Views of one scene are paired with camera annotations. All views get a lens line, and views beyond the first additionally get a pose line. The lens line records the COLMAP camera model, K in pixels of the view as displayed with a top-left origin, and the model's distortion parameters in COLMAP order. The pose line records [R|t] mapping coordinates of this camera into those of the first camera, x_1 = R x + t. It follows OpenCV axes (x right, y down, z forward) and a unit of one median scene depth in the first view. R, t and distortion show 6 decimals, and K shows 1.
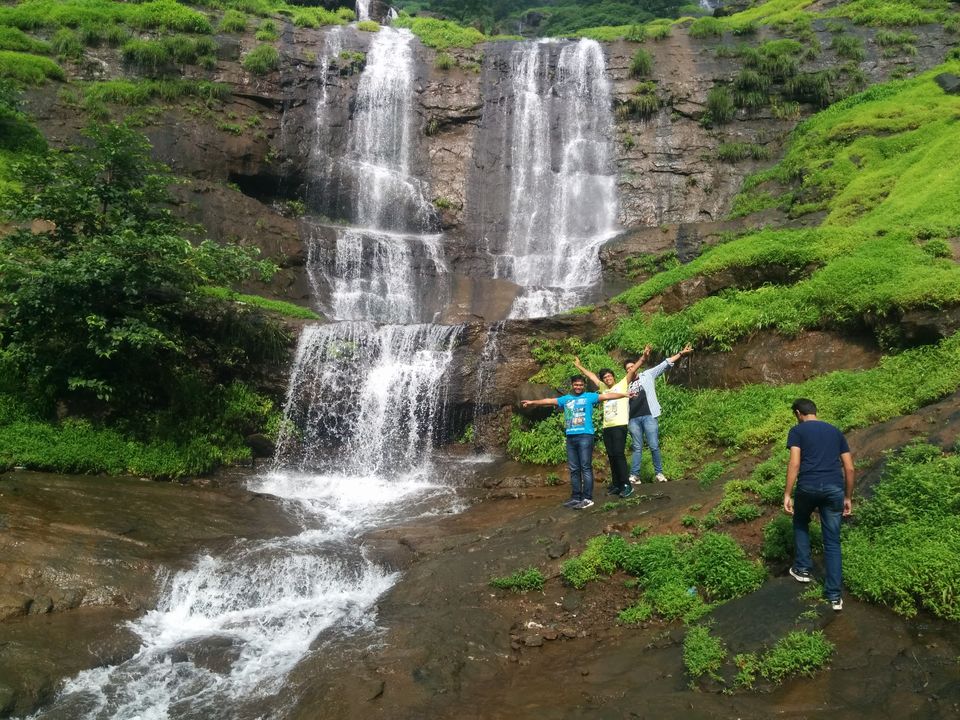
lens RADIAL K [[775.1, 0, 479.8], [0, 775.1, 360.8], [0, 0, 1]] dist [0.000606, 0.000512]
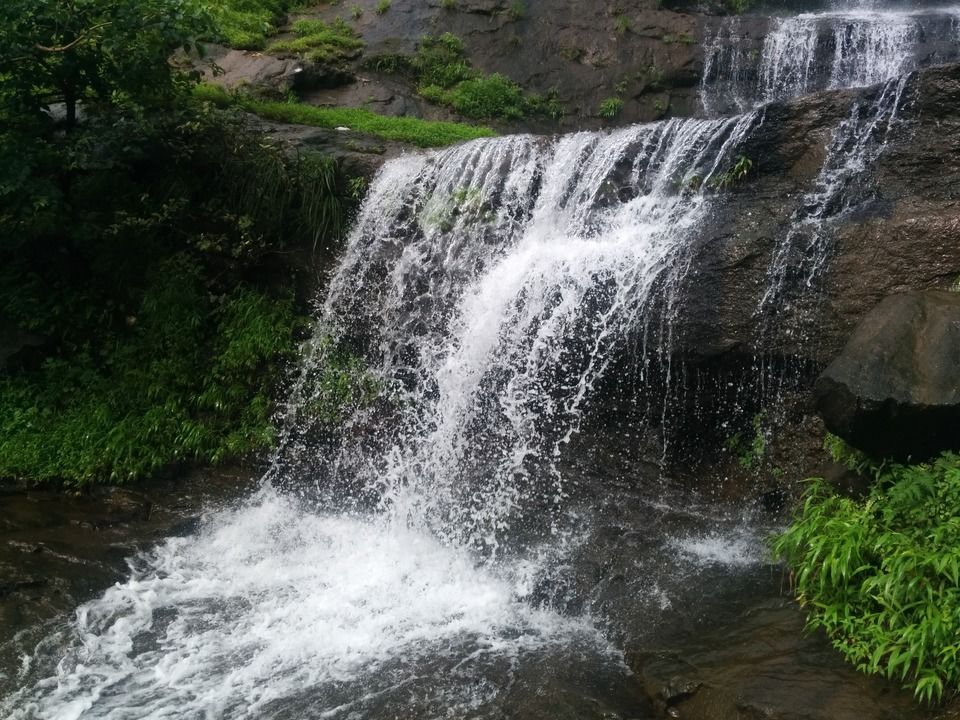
lens RADIAL K [[775.1, 0, 480.2], [0, 775.1, 361.2], [0, 0, 1]] dist [0.000606, 0.000512]
pose [[0.704509, 0.082908, -0.704836, 0.131825], [0.003891, 0.992687, 0.120656, 0.018509], [0.709685, -0.087746, 0.699034, 0.677879]]
